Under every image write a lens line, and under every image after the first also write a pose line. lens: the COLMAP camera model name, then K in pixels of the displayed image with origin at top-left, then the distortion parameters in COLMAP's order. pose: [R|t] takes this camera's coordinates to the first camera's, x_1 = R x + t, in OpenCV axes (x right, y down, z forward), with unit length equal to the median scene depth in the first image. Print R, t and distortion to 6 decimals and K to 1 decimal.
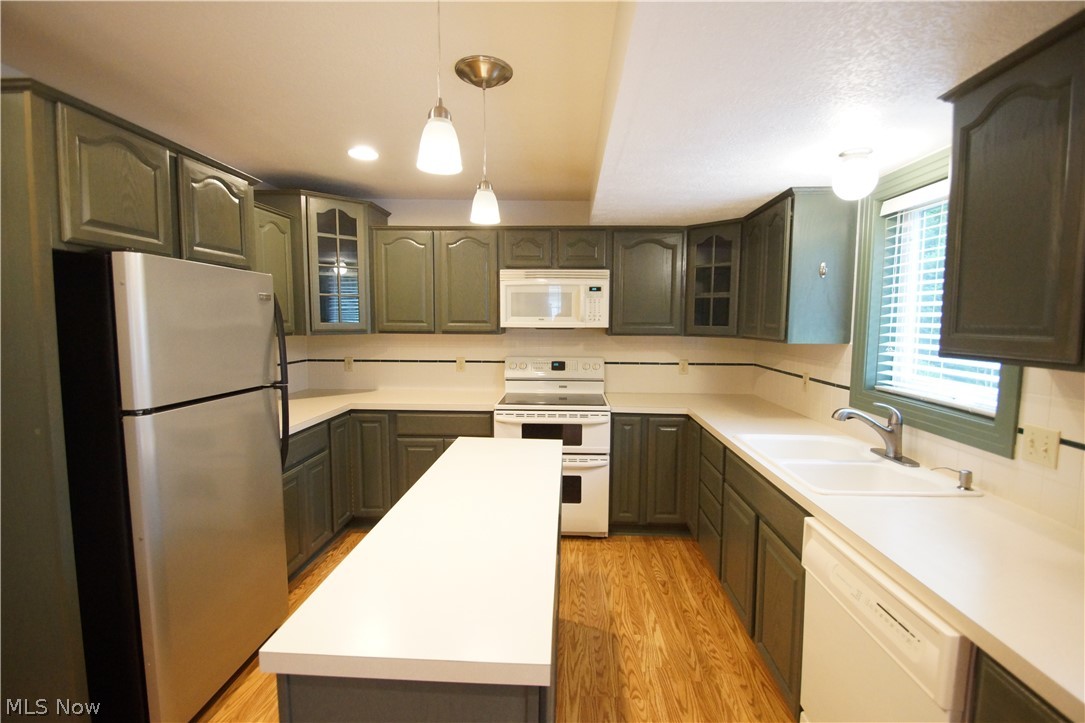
lens RADIAL K [[492.3, 0, 547.1], [0, 492.3, 363.7], [0, 0, 1]] dist [0.015614, -0.017532]
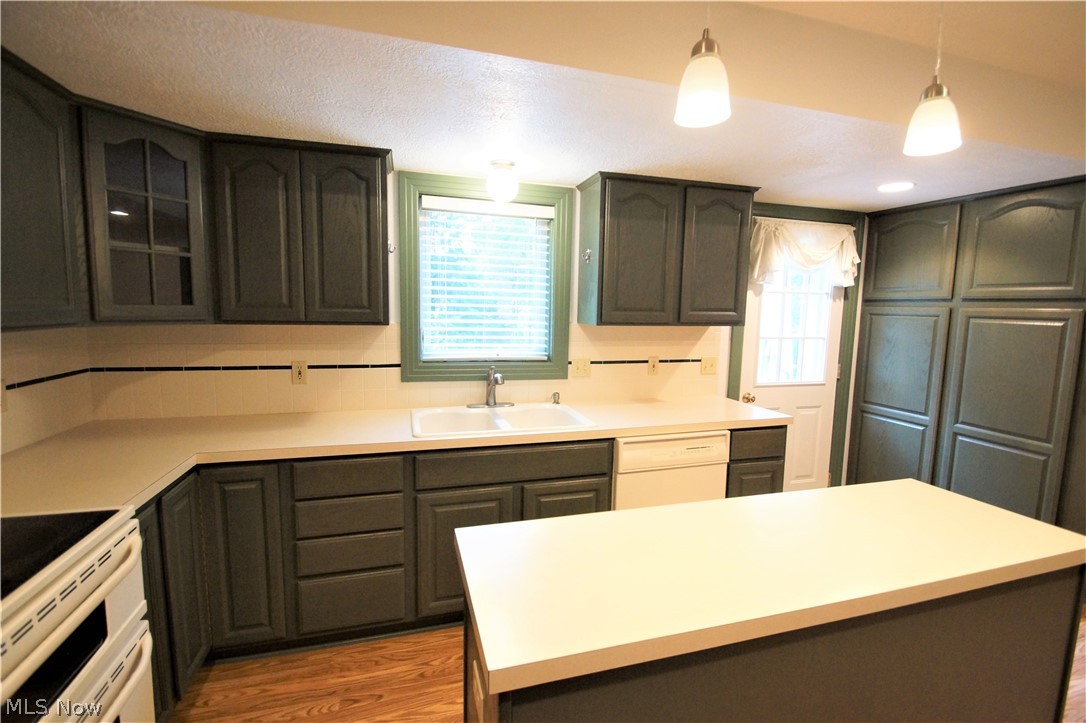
lens RADIAL K [[481.0, 0, 549.7], [0, 481.0, 361.0], [0, 0, 1]] dist [0.013904, -0.016474]
pose [[-0.328847, -0.118778, 0.936884, -0.341810], [0.062137, 0.987188, 0.146966, -0.067958], [-0.942337, 0.106545, -0.317253, 0.777274]]
